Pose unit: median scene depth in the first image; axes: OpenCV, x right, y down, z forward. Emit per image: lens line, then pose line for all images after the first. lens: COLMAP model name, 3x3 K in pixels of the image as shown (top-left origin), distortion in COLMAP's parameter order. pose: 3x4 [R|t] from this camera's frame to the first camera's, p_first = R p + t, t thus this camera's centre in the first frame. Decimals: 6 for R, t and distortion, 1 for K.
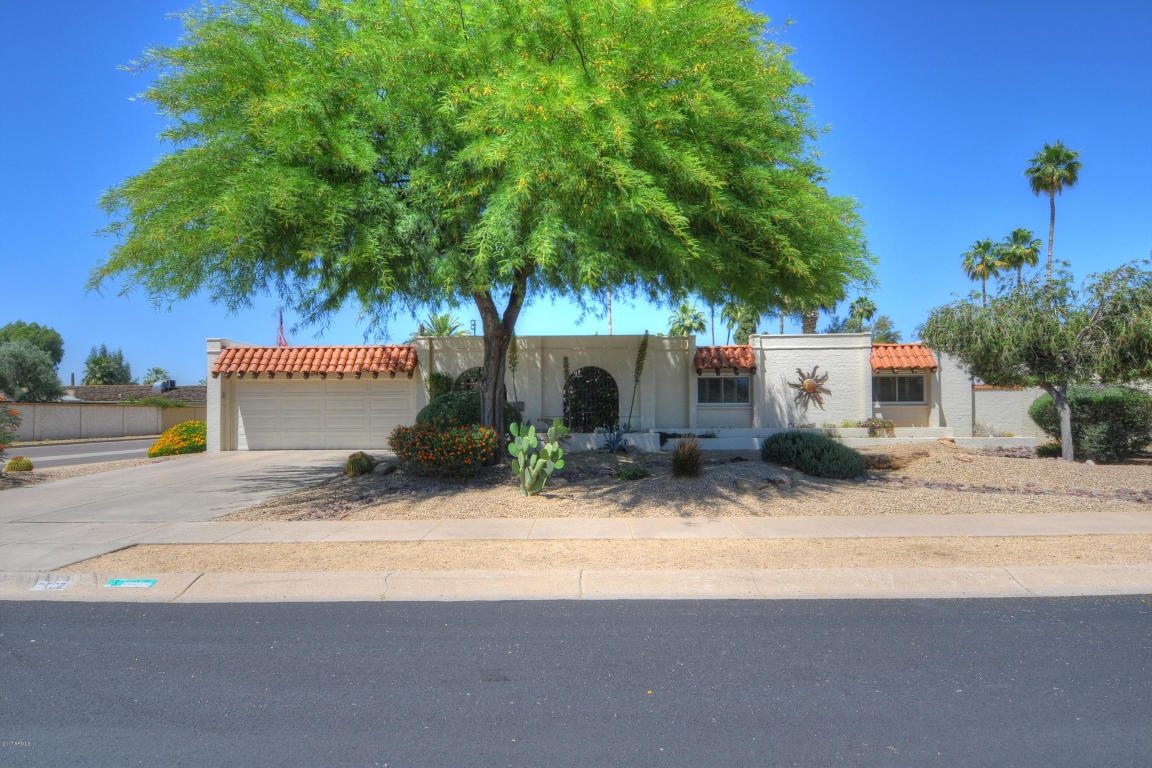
lens RADIAL K [[611.4, 0, 576.2], [0, 611.4, 393.9], [0, 0, 1]] dist [0.050857, -0.059455]
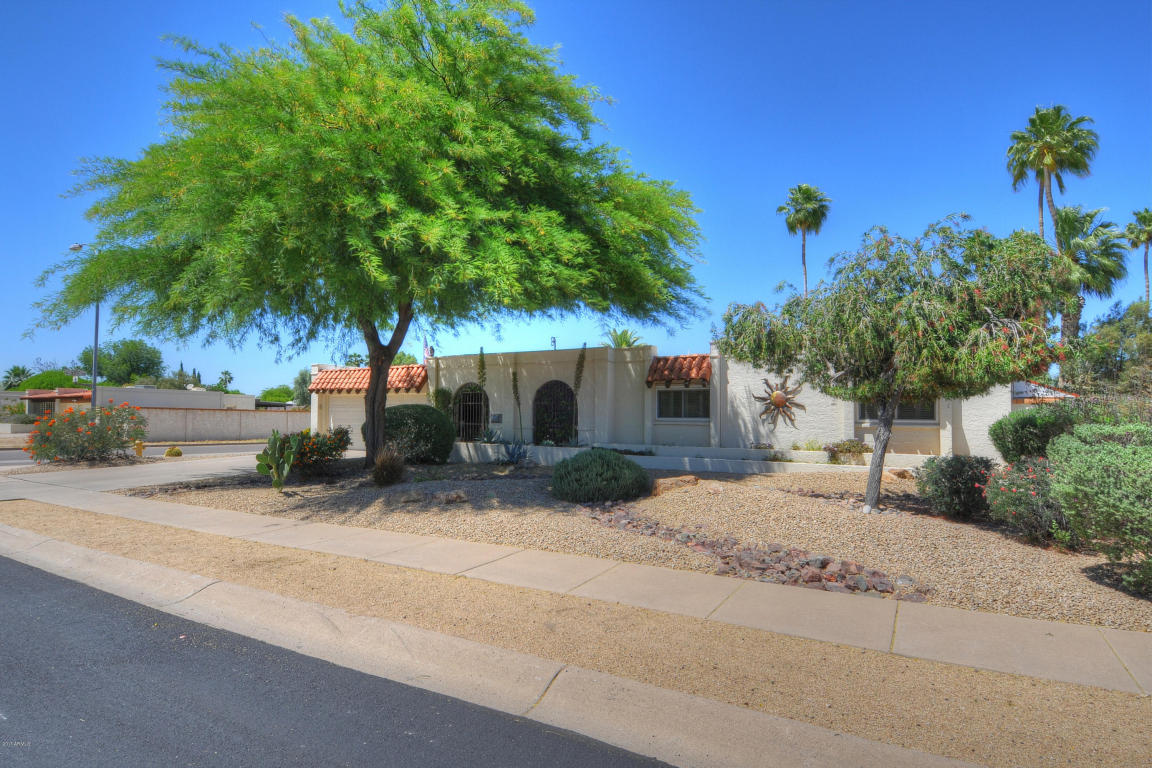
lens RADIAL K [[611.4, 0, 576.2], [0, 611.4, 393.9], [0, 0, 1]] dist [0.050857, -0.059455]
pose [[0.866459, -0.005078, -0.499223, 0.563311], [-0.004546, 0.999827, -0.018060, -0.003776], [0.499228, 0.017918, 0.866286, 0.133703]]
